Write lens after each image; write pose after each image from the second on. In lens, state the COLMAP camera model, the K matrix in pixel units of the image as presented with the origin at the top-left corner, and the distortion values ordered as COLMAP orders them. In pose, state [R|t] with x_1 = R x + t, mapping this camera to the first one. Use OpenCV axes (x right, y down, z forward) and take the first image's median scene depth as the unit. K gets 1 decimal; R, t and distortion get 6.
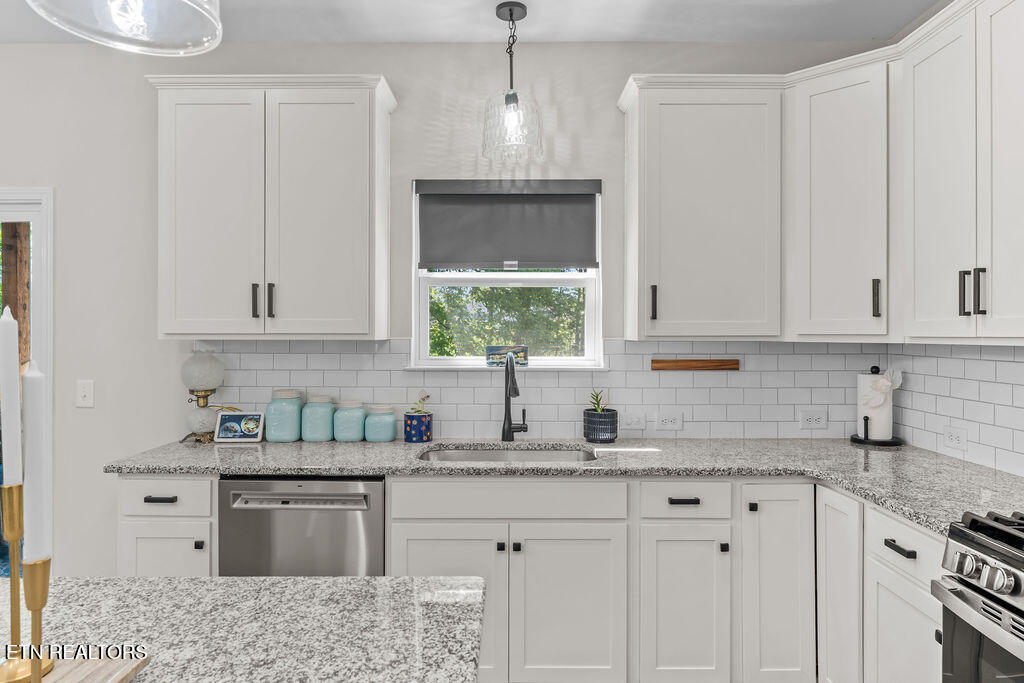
lens RADIAL K [[619.5, 0, 512.0], [0, 619.5, 341.5], [0, 0, 1]] dist [0.000558, -0.000087]
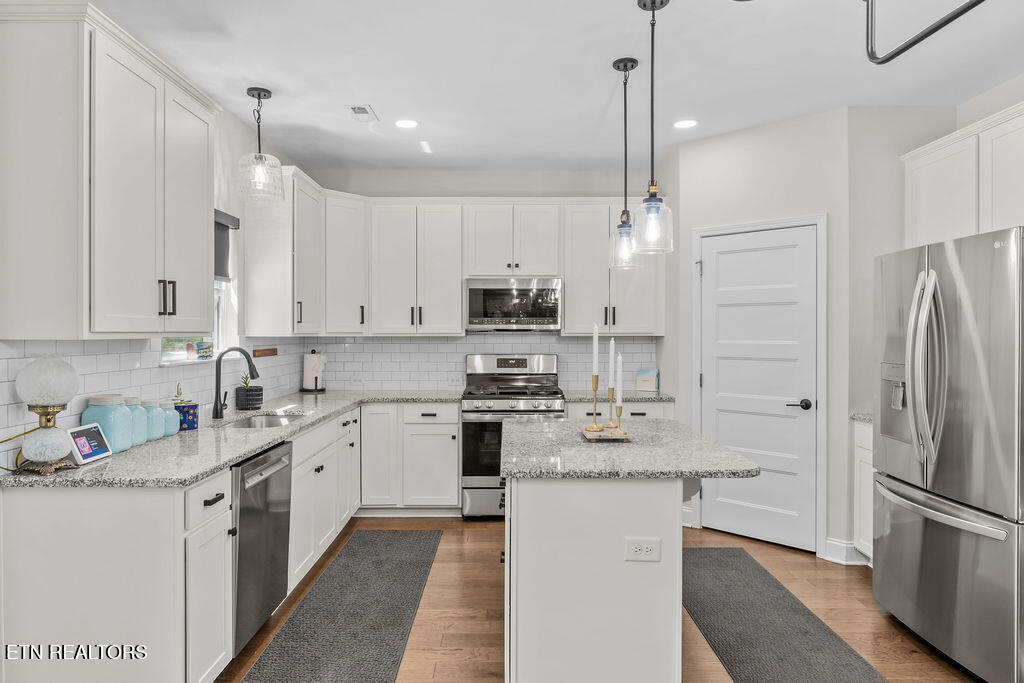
lens RADIAL K [[619.5, 0, 512.0], [0, 619.5, 341.5], [0, 0, 1]] dist [0.000558, -0.000087]
pose [[-0.004776, -0.017090, 0.999843, -1.364008], [0.007735, 0.999823, 0.017127, -0.011027], [-0.999959, 0.007816, -0.004643, 0.458135]]
